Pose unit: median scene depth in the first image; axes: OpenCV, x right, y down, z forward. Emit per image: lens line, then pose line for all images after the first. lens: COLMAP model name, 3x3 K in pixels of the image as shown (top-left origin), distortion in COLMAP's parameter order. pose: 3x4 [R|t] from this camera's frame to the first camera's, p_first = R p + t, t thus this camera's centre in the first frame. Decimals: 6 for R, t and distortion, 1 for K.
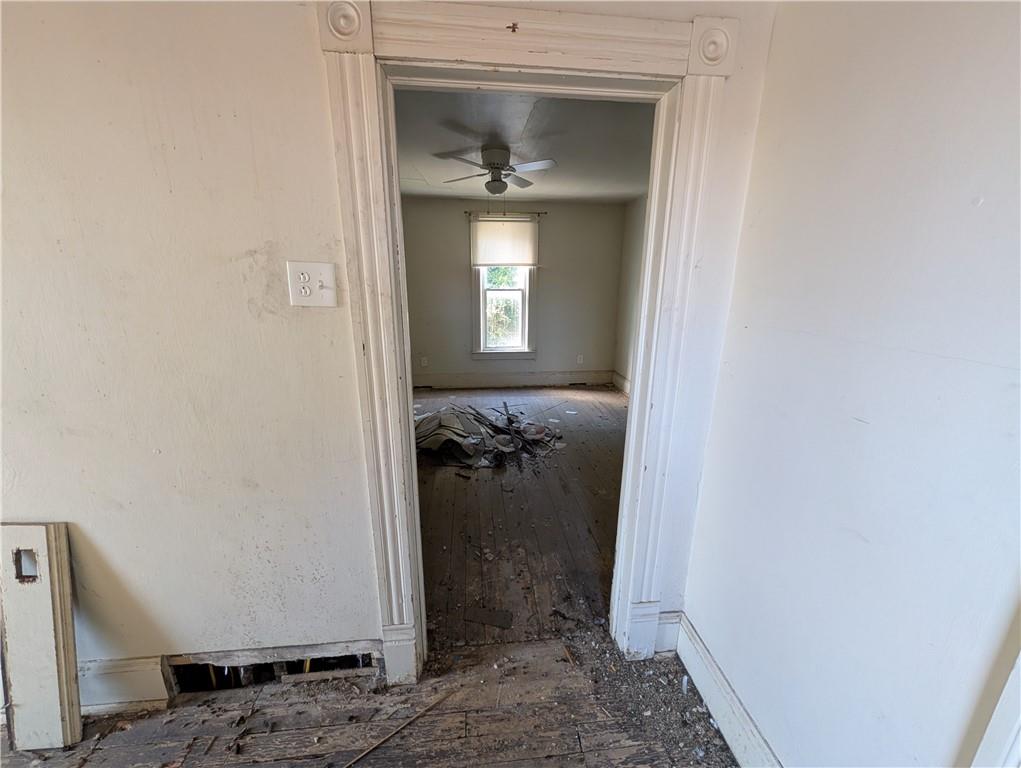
lens RADIAL K [[392.1, 0, 512.4], [0, 392.1, 383.0], [0, 0, 1]] dist [-0.000438, -0.000095]
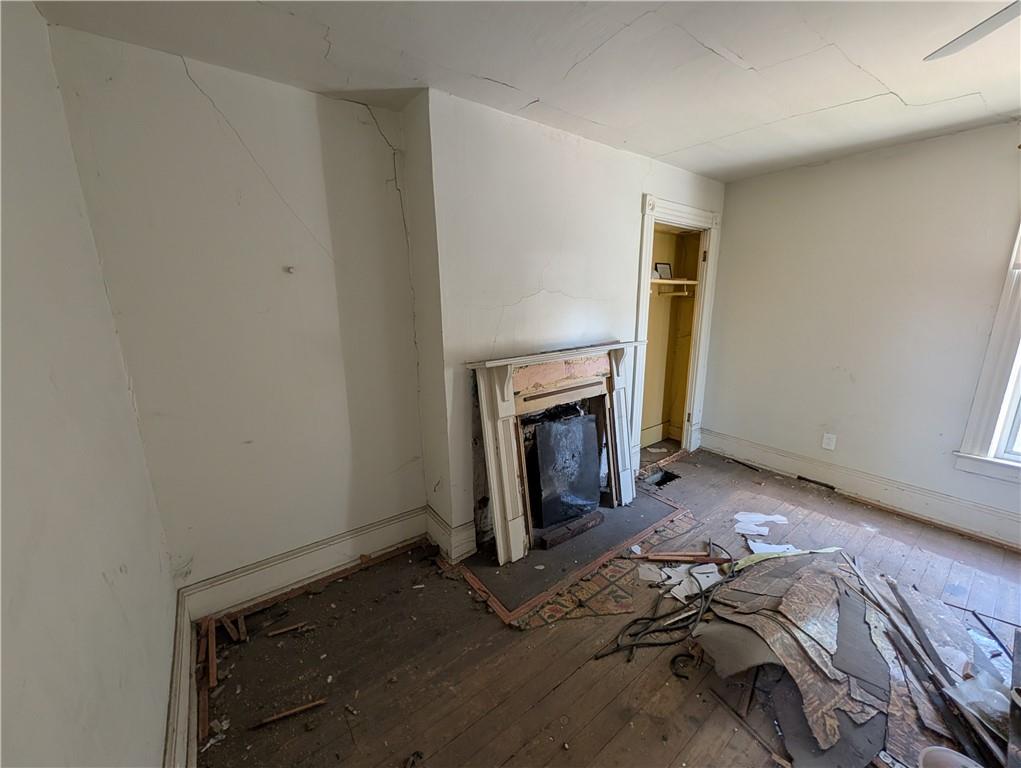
lens RADIAL K [[392.1, 0, 512.4], [0, 392.1, 383.0], [0, 0, 1]] dist [-0.000438, -0.000095]
pose [[0.517249, 0.178073, -0.837104, -0.001568], [-0.210717, 0.974502, 0.077099, -0.117485], [0.829489, 0.136513, 0.541583, 0.418051]]
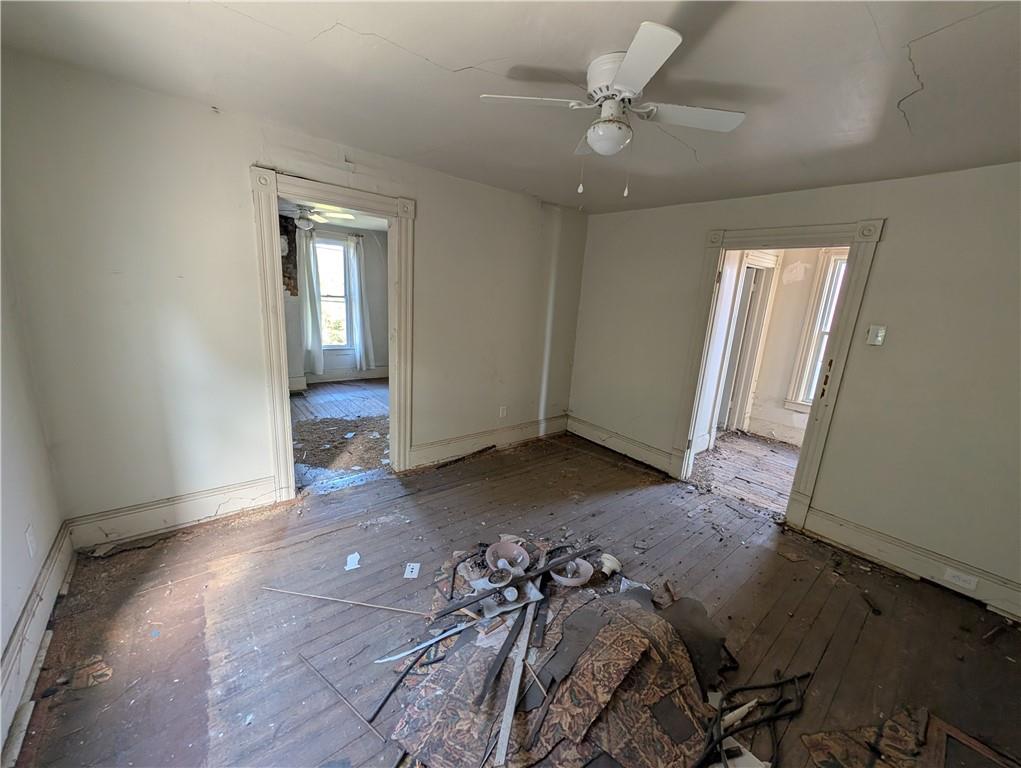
lens RADIAL K [[392.1, 0, 512.4], [0, 392.1, 383.0], [0, 0, 1]] dist [-0.000438, -0.000095]
pose [[-0.550811, -0.228549, 0.802728, -0.361291], [0.150172, 0.918943, 0.364681, -0.332210], [-0.821009, 0.321418, -0.471843, 1.160071]]
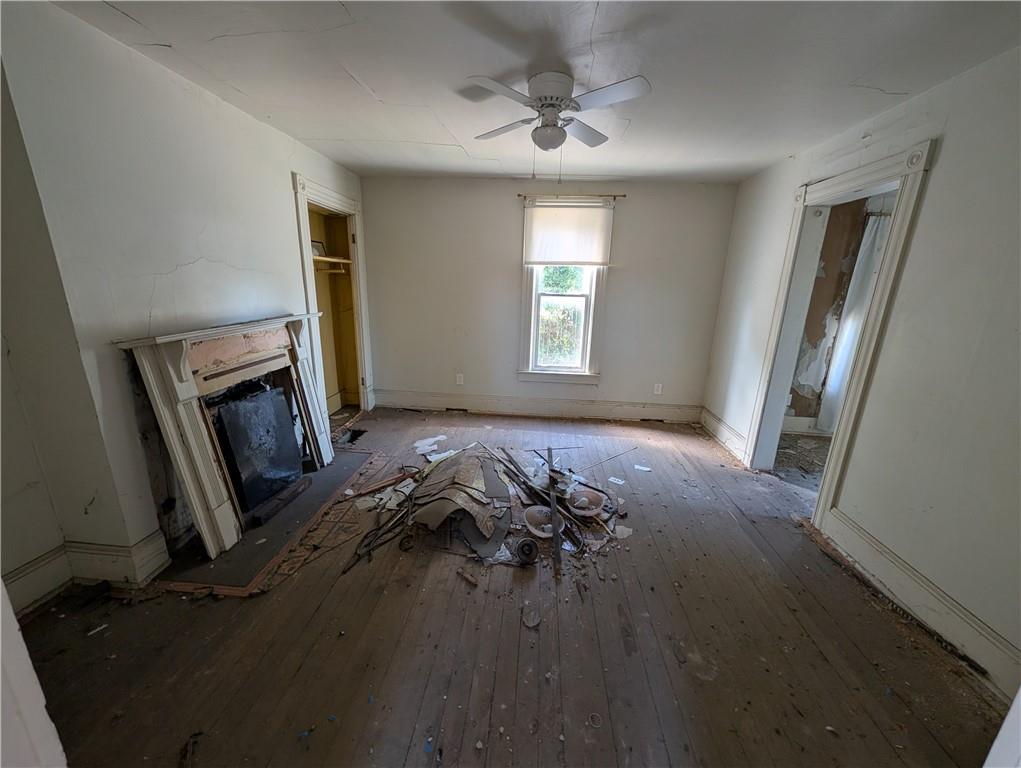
lens RADIAL K [[392.1, 0, 512.4], [0, 392.1, 383.0], [0, 0, 1]] dist [-0.000438, -0.000095]
pose [[0.984281, 0.067458, -0.163220, 0.026098], [-0.068749, 0.997631, -0.002270, -0.073049], [0.162680, 0.013455, 0.986587, 0.289256]]
